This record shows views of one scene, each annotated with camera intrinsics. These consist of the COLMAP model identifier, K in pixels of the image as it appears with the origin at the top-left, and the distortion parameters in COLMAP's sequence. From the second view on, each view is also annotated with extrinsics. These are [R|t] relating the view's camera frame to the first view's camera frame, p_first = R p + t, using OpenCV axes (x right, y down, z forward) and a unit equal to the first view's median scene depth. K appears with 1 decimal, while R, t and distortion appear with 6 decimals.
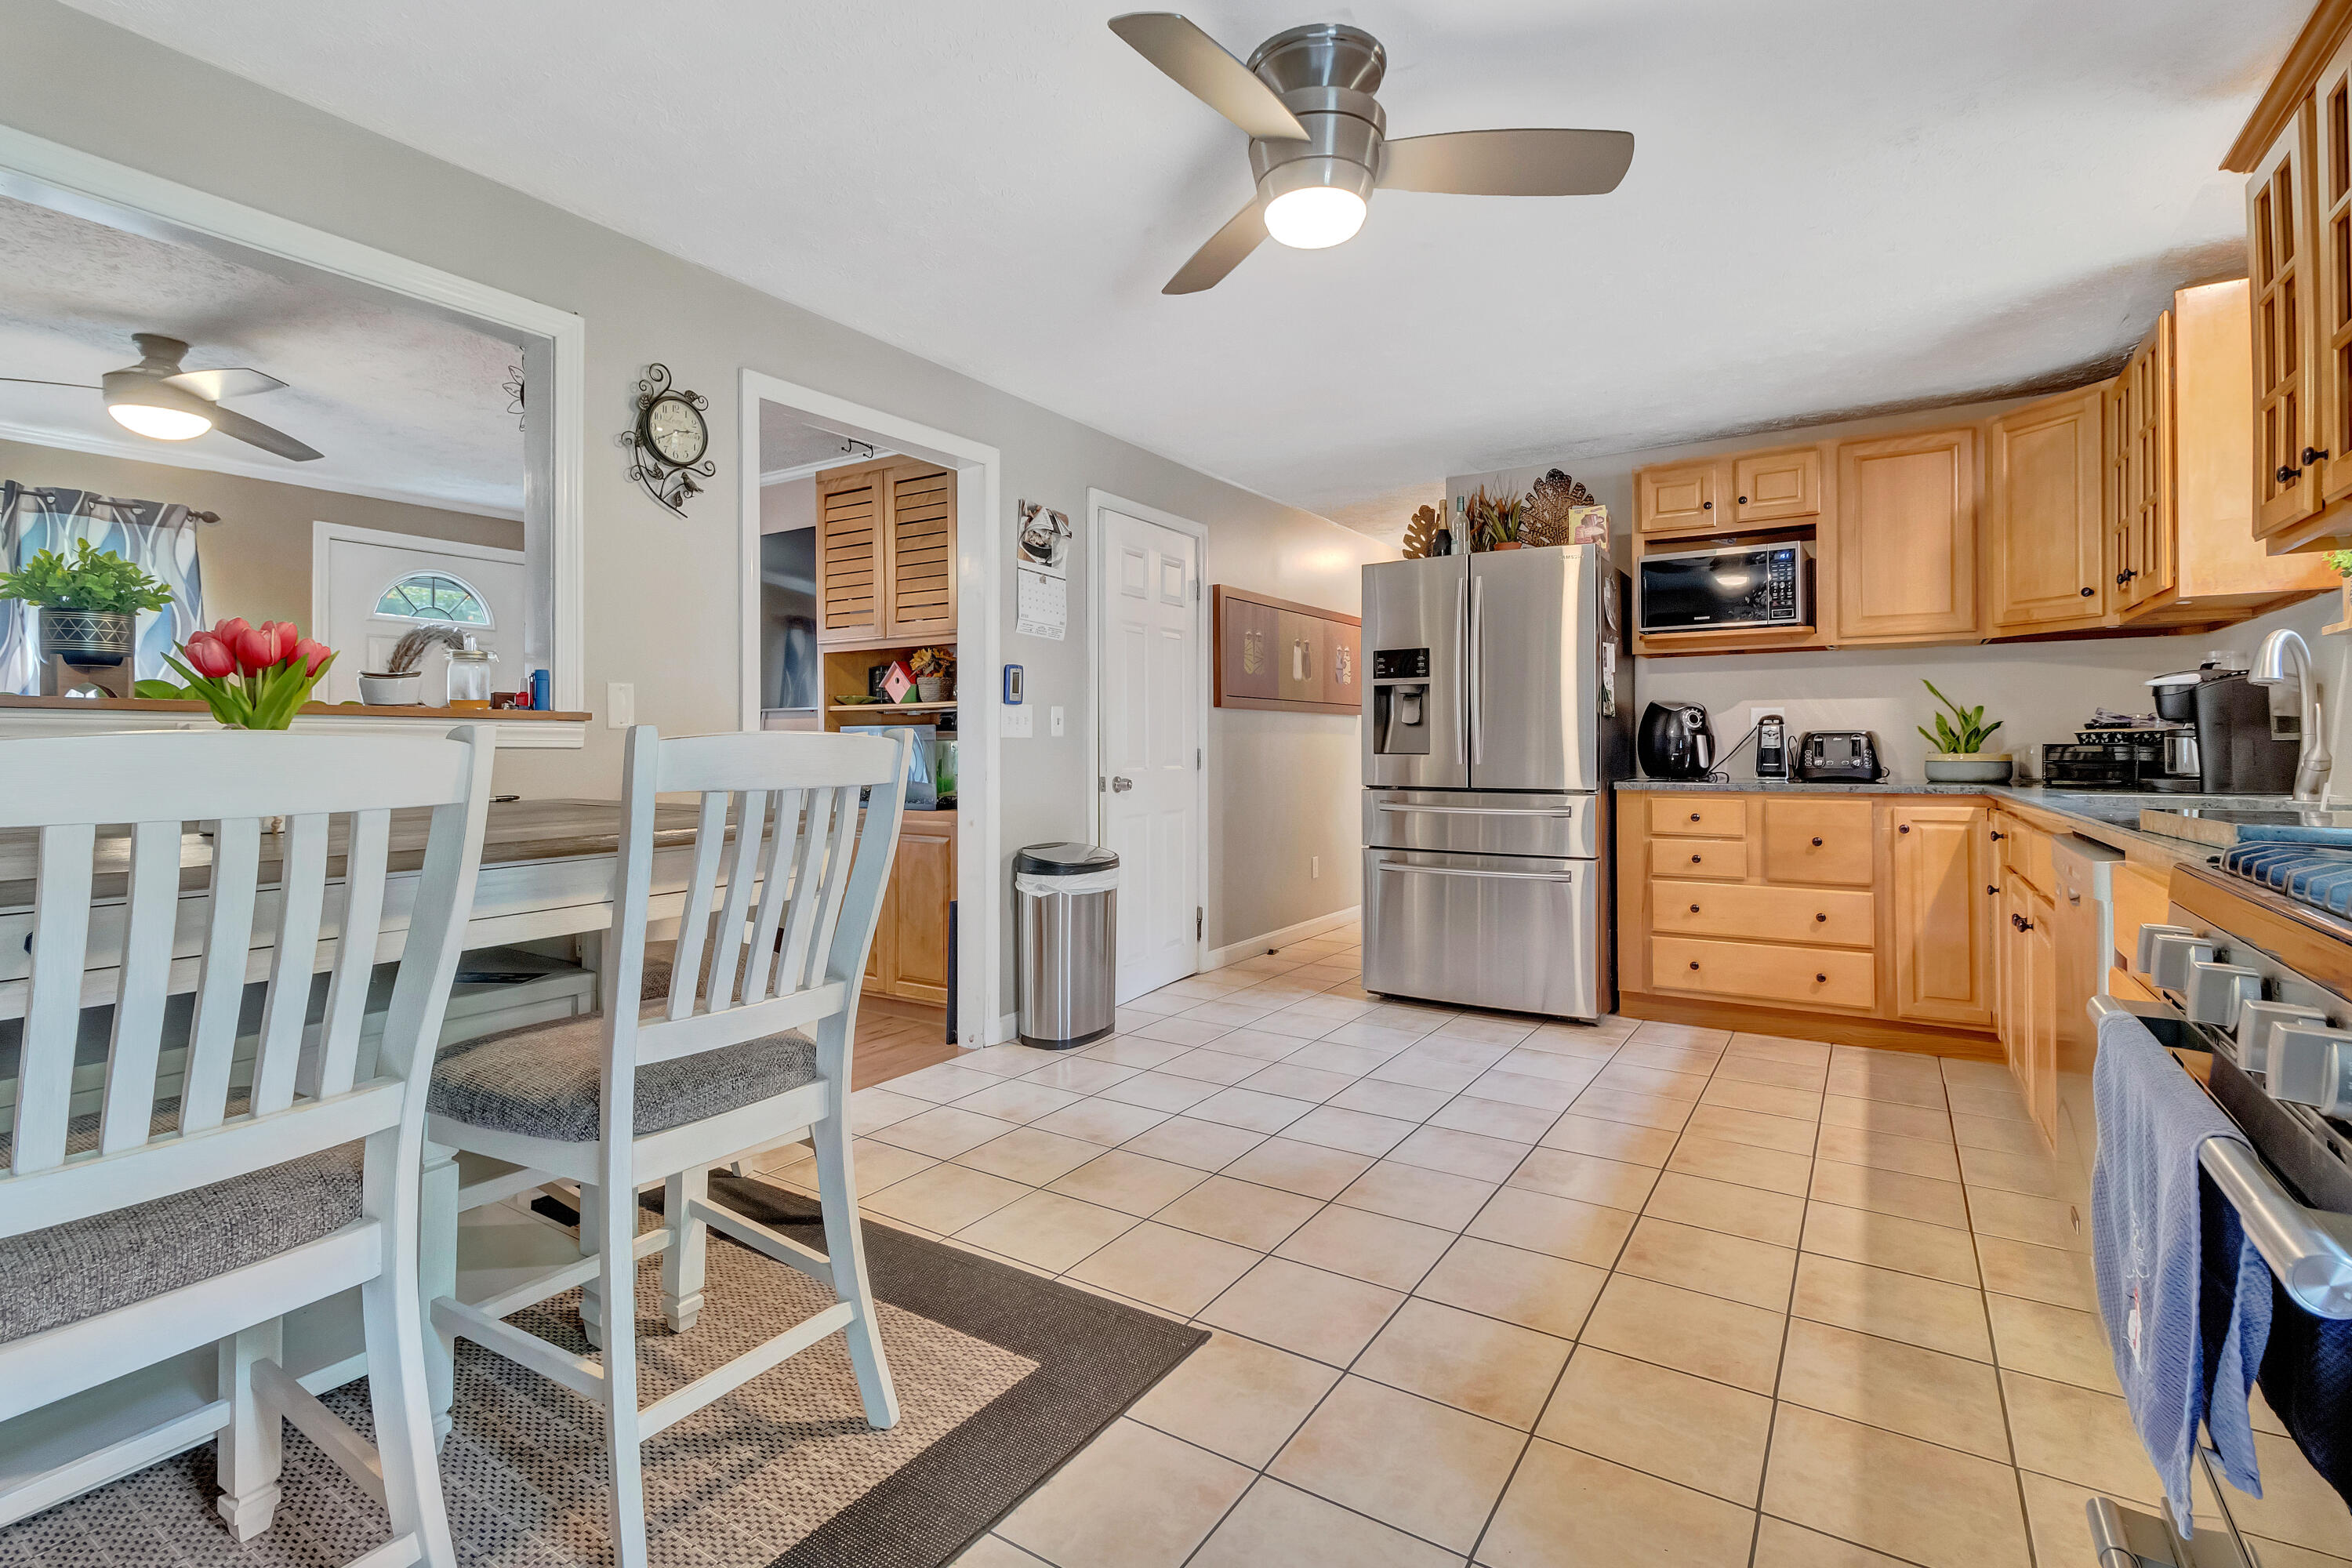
lens RADIAL K [[1079.7, 0, 1166.9], [0, 1079.7, 737.0], [0, 0, 1]] dist [0.004120, 0.000260]
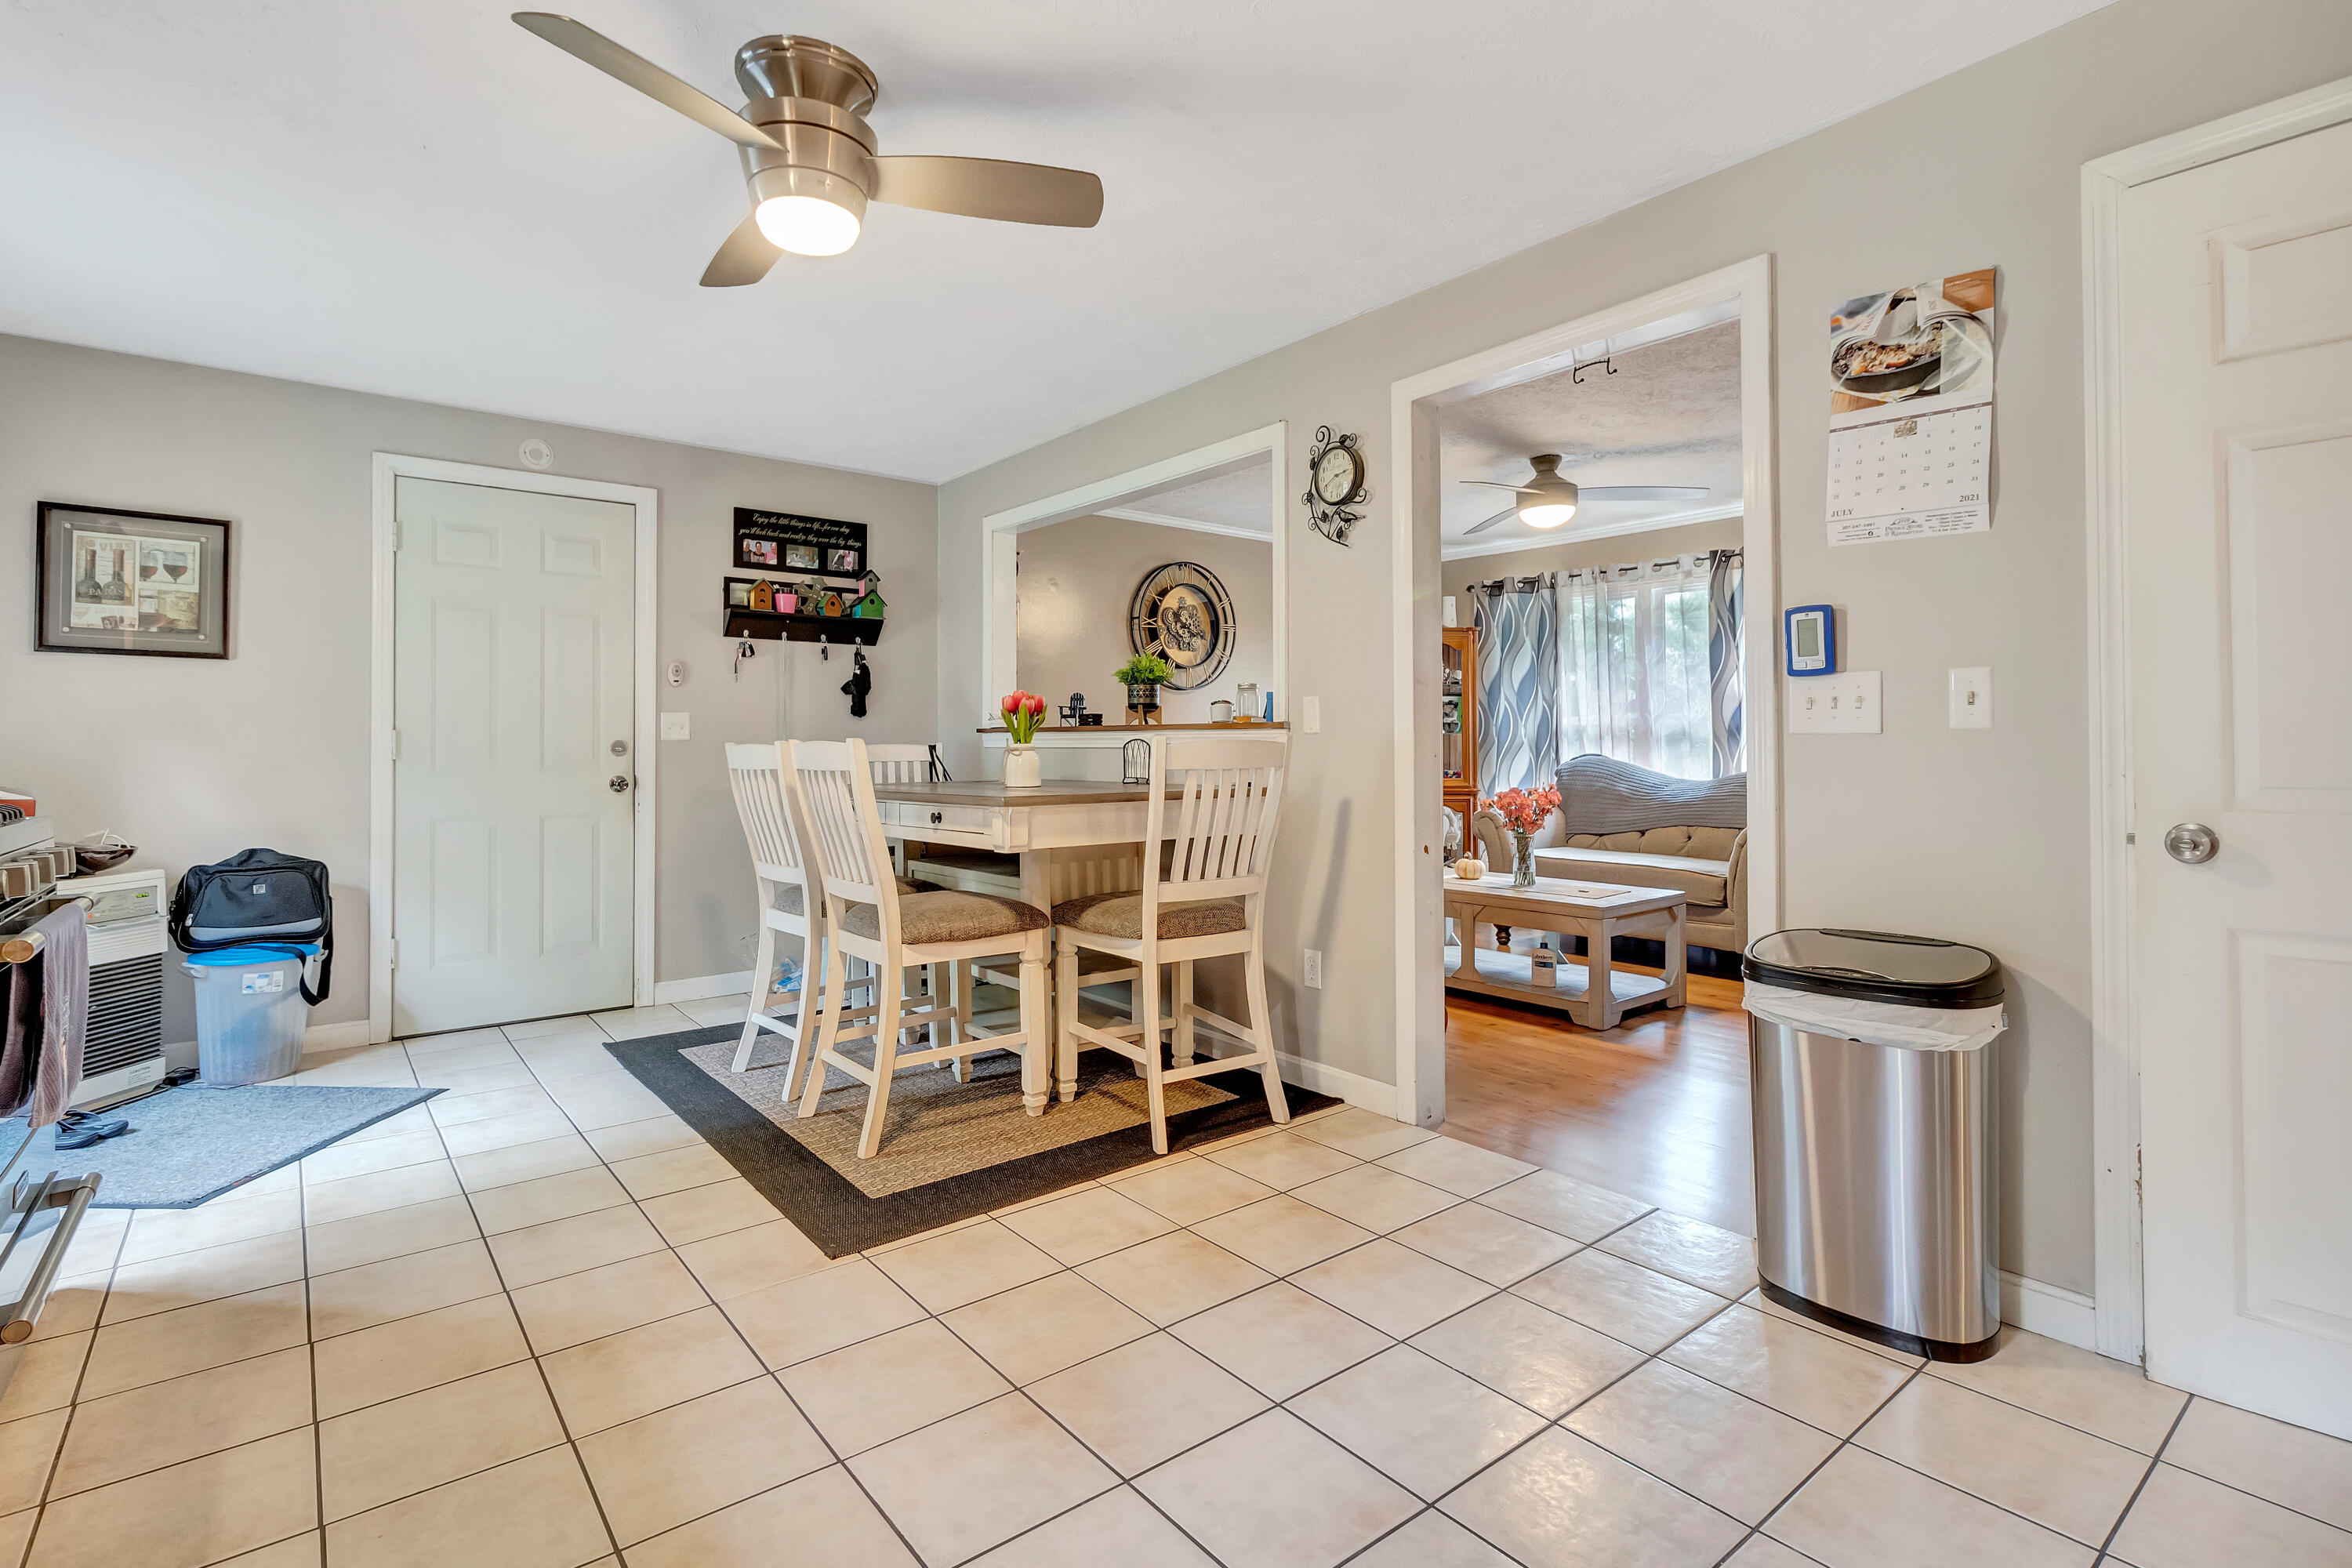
lens RADIAL K [[1079.7, 0, 1107.4], [0, 1079.7, 731.8], [0, 0, 1]] dist [0.004120, 0.000260]
pose [[-0.336186, -0.006540, -0.941773, 0.699905], [0.011516, 0.999873, -0.011054, 0.001424], [0.941725, -0.014562, -0.336068, 1.129190]]
